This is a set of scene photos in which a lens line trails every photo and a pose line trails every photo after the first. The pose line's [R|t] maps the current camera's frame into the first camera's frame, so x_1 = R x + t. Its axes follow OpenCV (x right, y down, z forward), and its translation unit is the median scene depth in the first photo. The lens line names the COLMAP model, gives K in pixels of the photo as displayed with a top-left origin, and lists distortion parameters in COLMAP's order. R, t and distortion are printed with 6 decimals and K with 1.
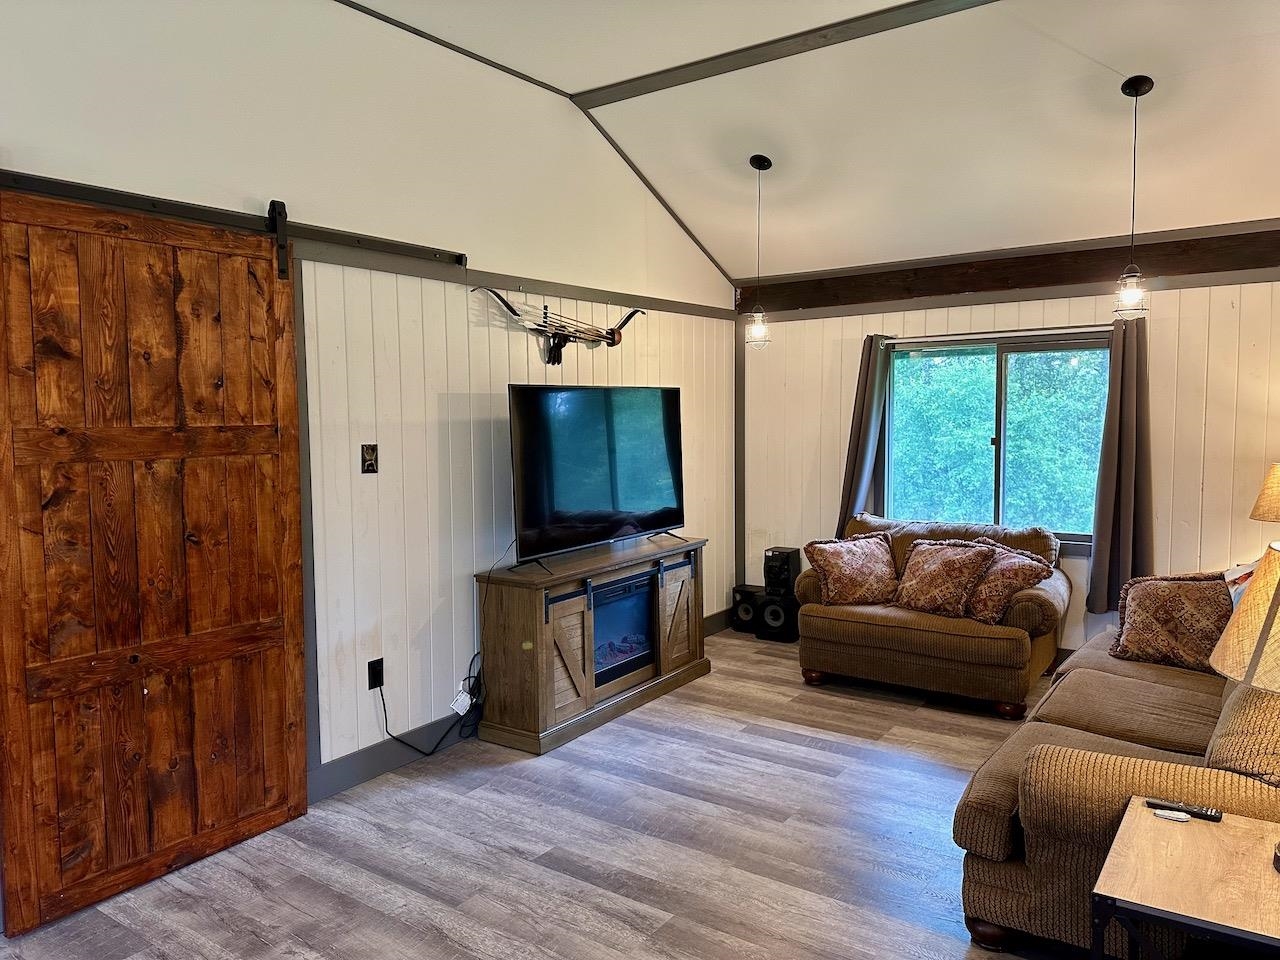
lens RADIAL K [[903.9, 0, 643.7], [0, 903.9, 478.5], [0, 0, 1]] dist [0.103631, -0.119904]
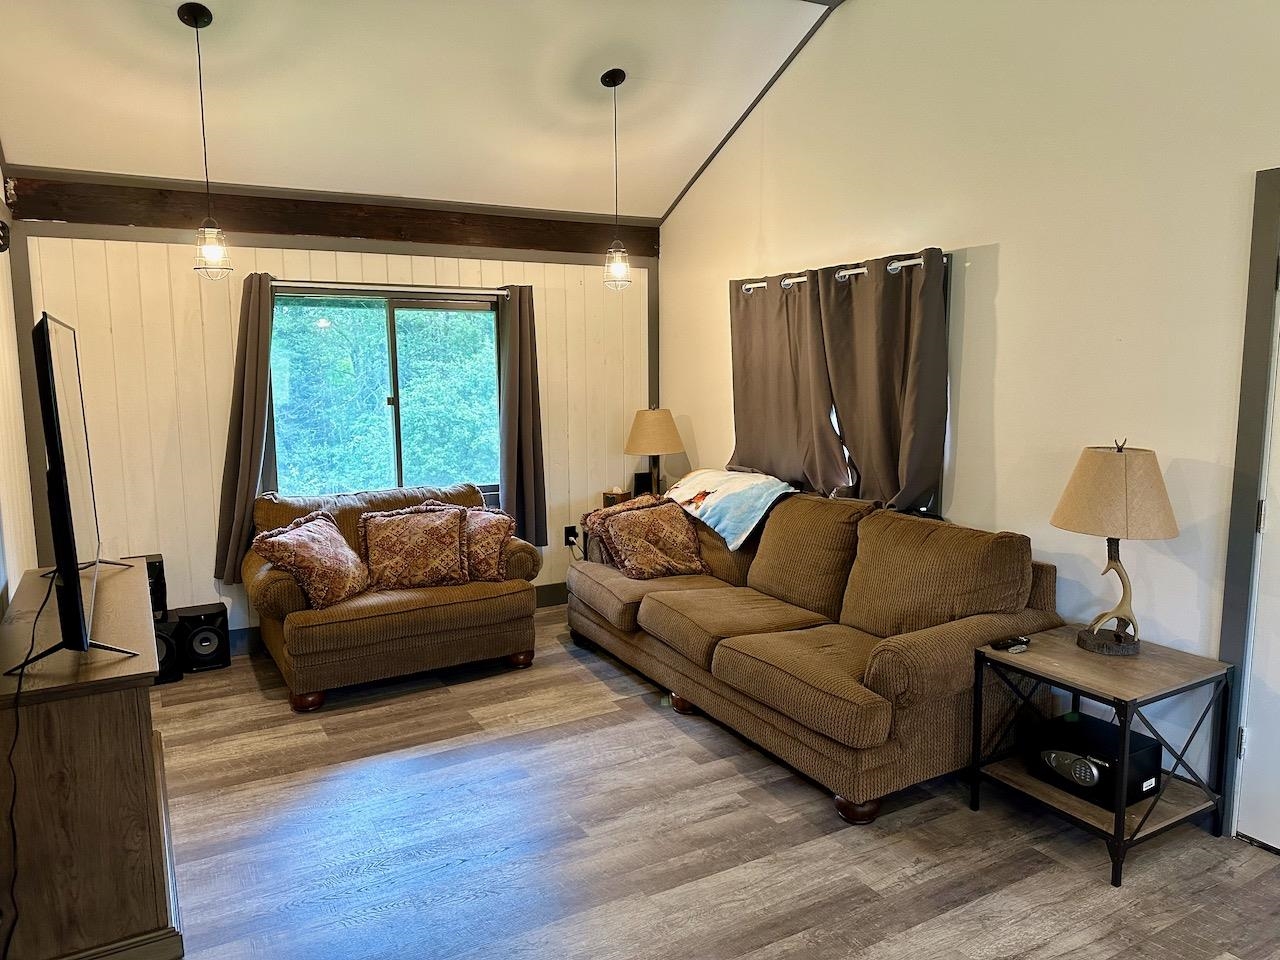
lens RADIAL K [[903.9, 0, 641.6], [0, 903.9, 478.5], [0, 0, 1]] dist [0.103631, -0.119904]
pose [[0.426587, -0.108264, 0.897944, -0.424728], [0.069779, 0.993790, 0.086670, -0.028259], [-0.901751, 0.025685, 0.431492, 0.414632]]
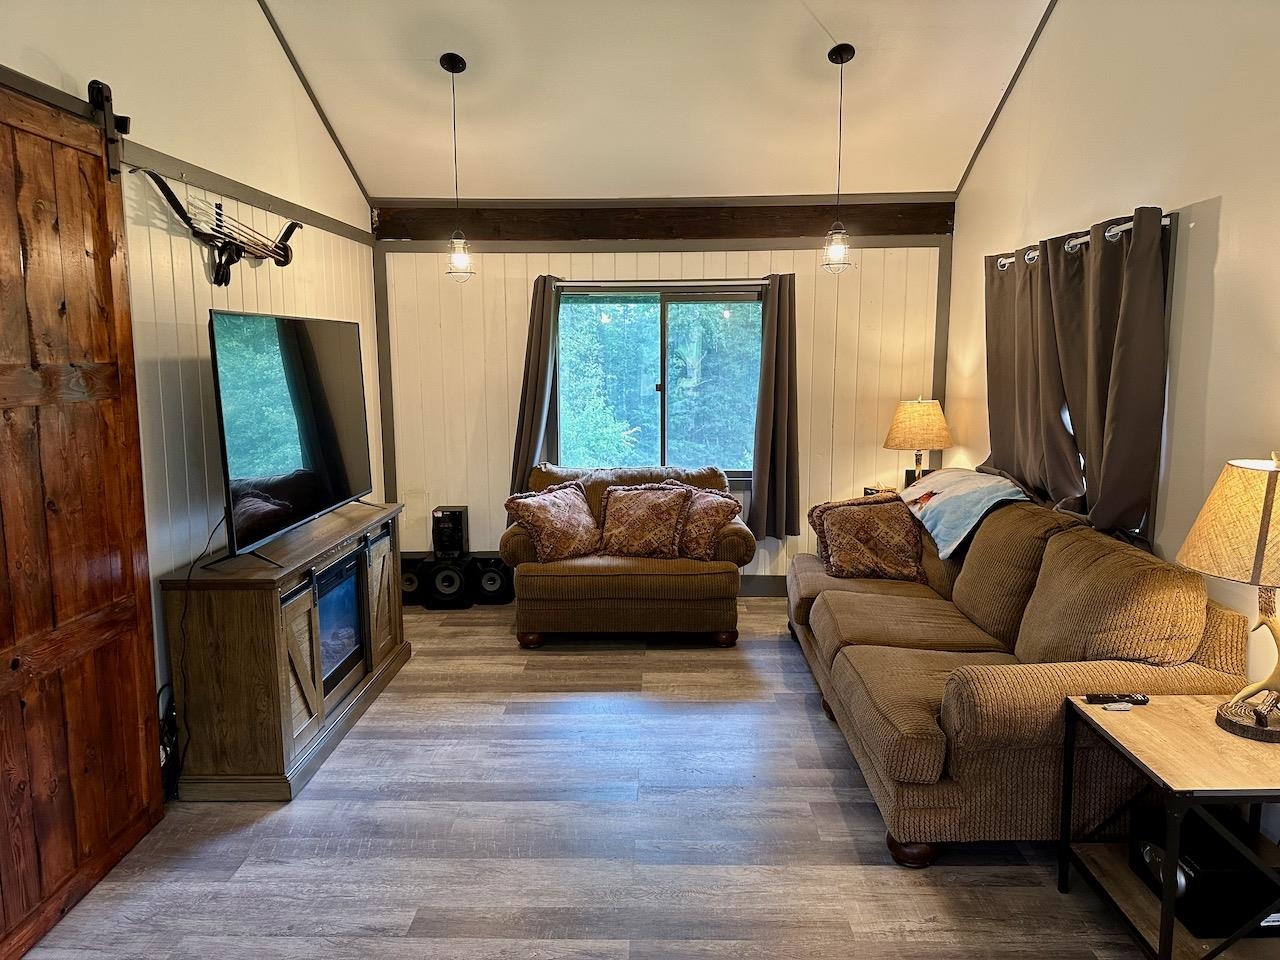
lens RADIAL K [[903.9, 0, 641.2], [0, 903.9, 482.1], [0, 0, 1]] dist [0.103631, -0.119904]
pose [[0.829540, -0.068588, 0.554220, -0.244888], [0.035501, 0.996899, 0.070236, -0.006770], [-0.557318, -0.038588, 0.829402, 0.179999]]
